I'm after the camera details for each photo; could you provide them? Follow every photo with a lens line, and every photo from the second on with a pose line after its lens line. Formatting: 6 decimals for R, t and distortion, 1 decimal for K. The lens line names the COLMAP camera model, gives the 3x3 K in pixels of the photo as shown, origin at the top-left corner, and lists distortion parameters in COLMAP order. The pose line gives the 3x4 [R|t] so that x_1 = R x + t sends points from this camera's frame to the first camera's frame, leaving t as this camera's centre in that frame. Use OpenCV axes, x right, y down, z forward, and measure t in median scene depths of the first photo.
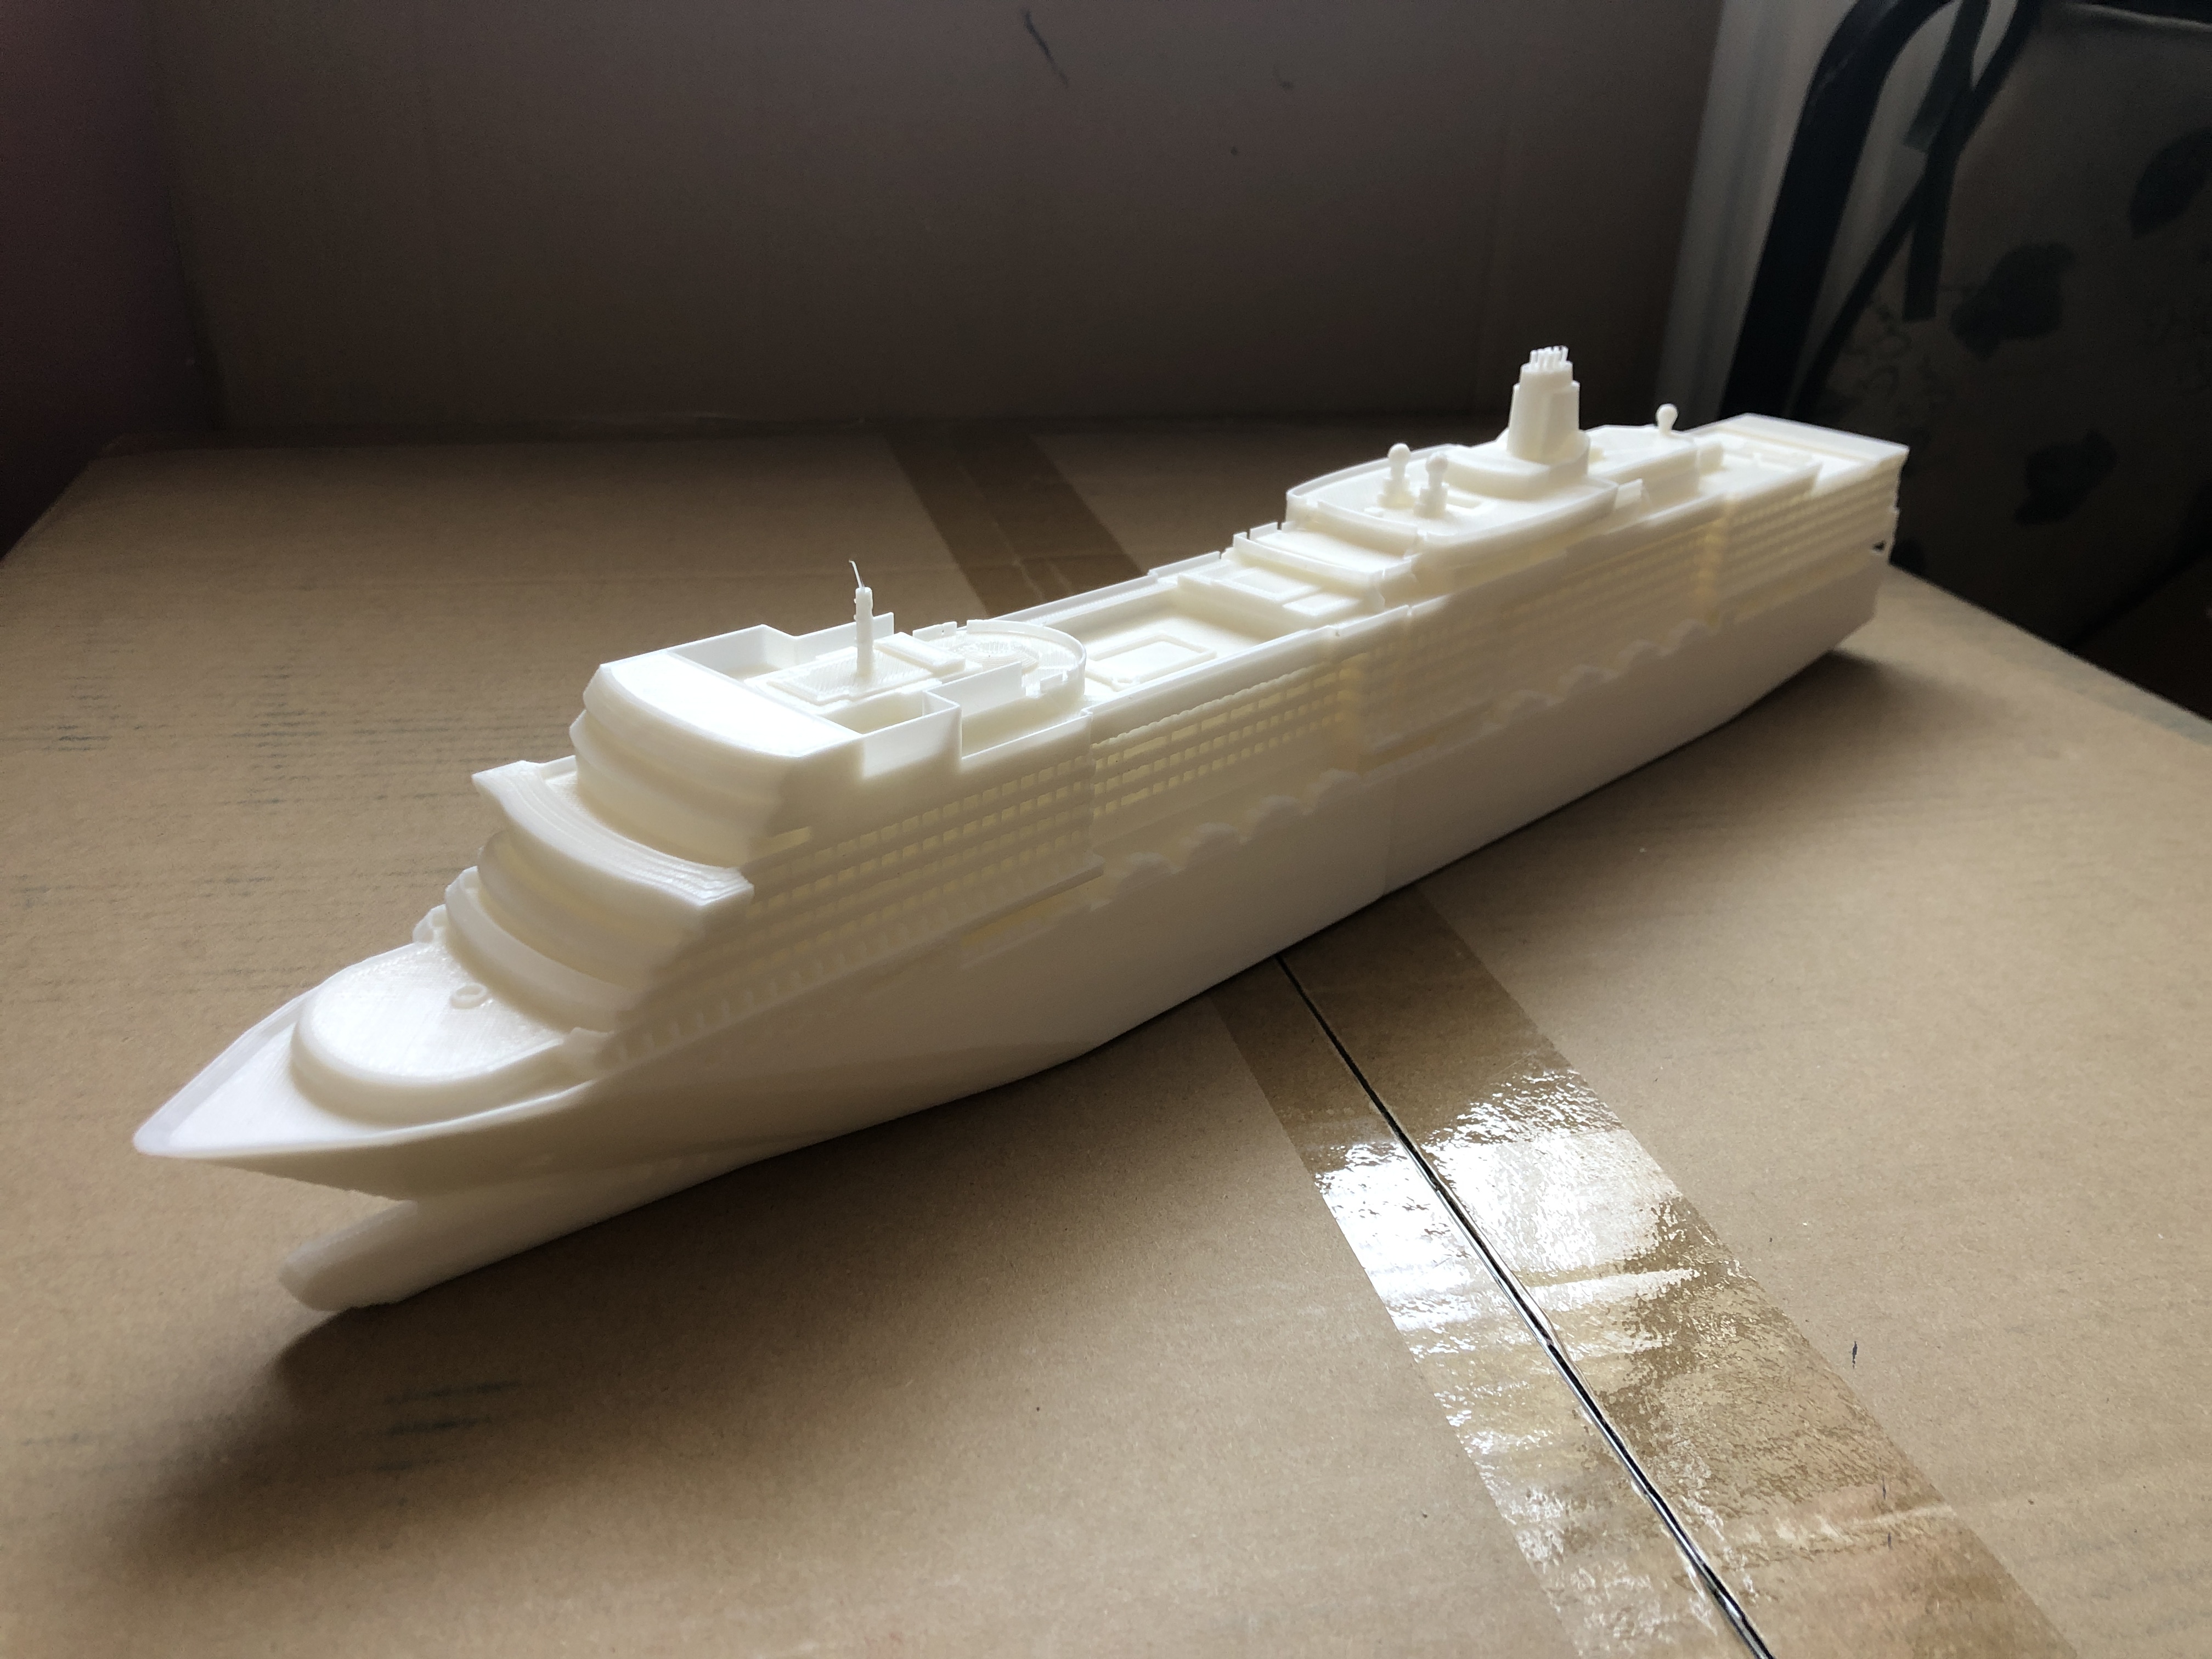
lens RADIAL K [[1810.3, 0, 1106.0], [0, 1810.3, 829.5], [0, 0, 1]] dist [0.019769, 0.007892]
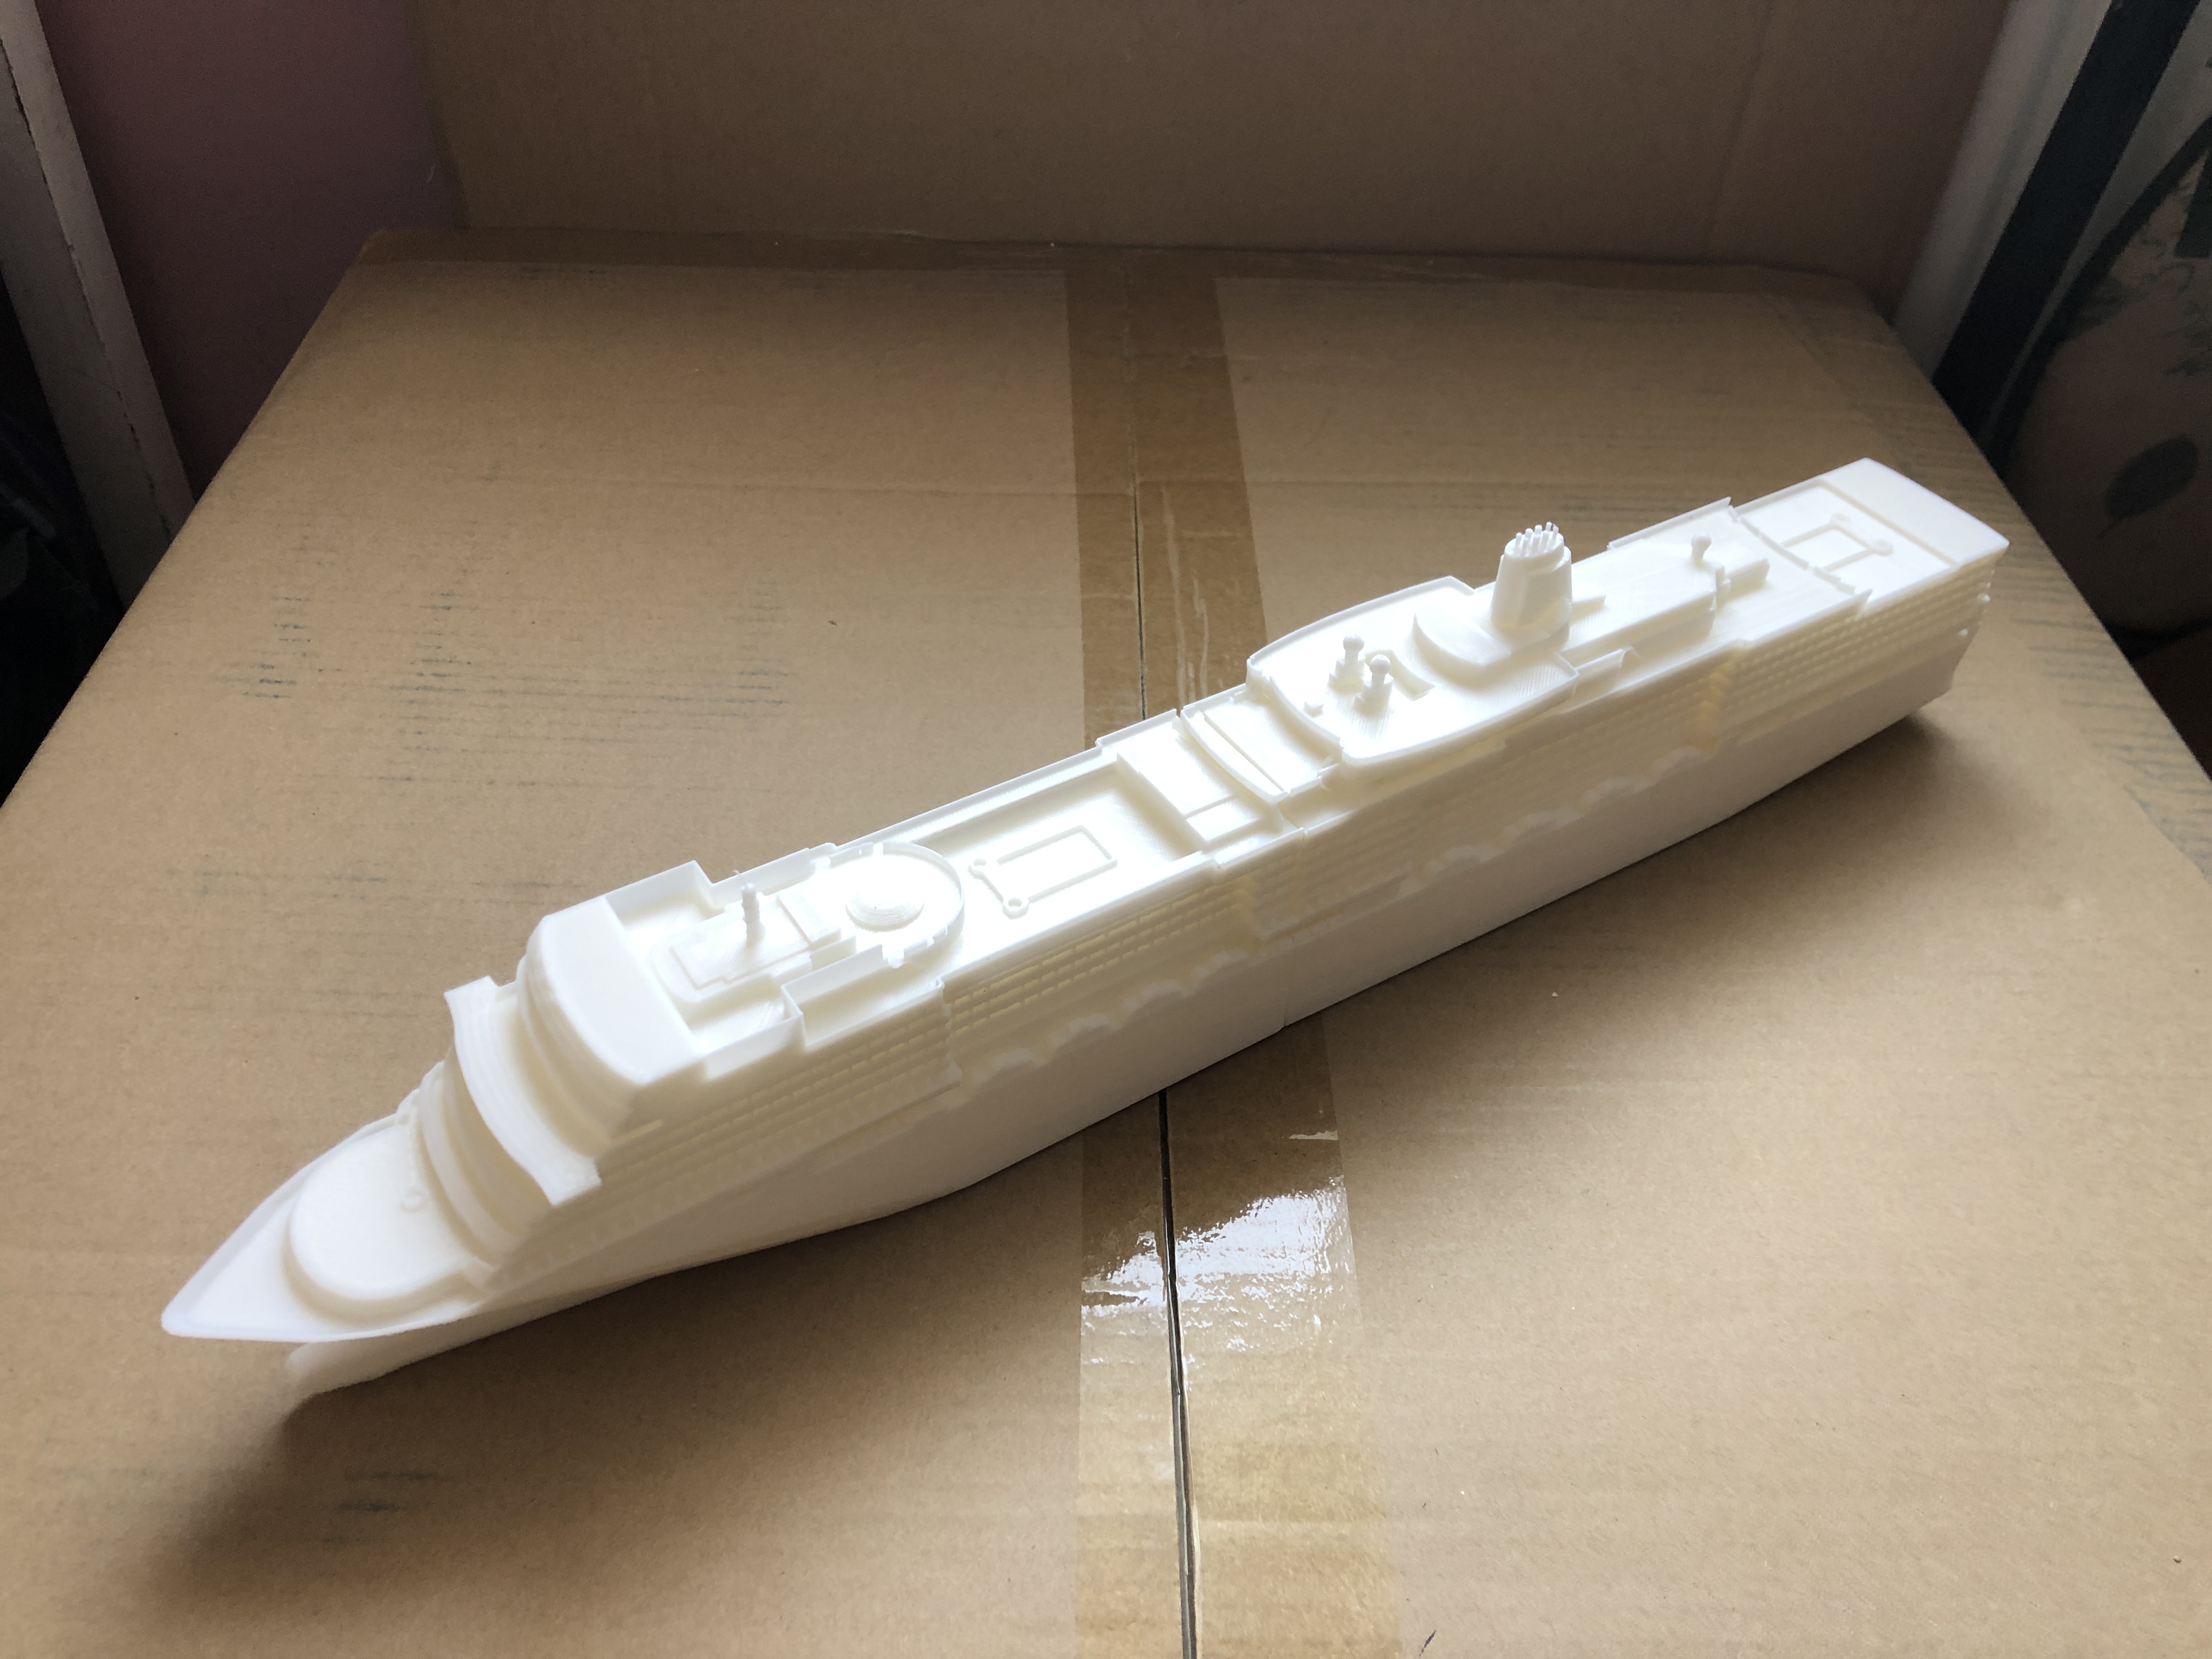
lens RADIAL K [[1789.3, 0, 1106.0], [0, 1789.3, 829.5], [0, 0, 1]] dist [0.018330, 0.013642]
pose [[0.973375, 0.150678, -0.172734, 0.237362], [-0.095307, 0.951396, 0.292851, -0.430409], [0.208465, -0.268591, 0.940426, -0.044692]]
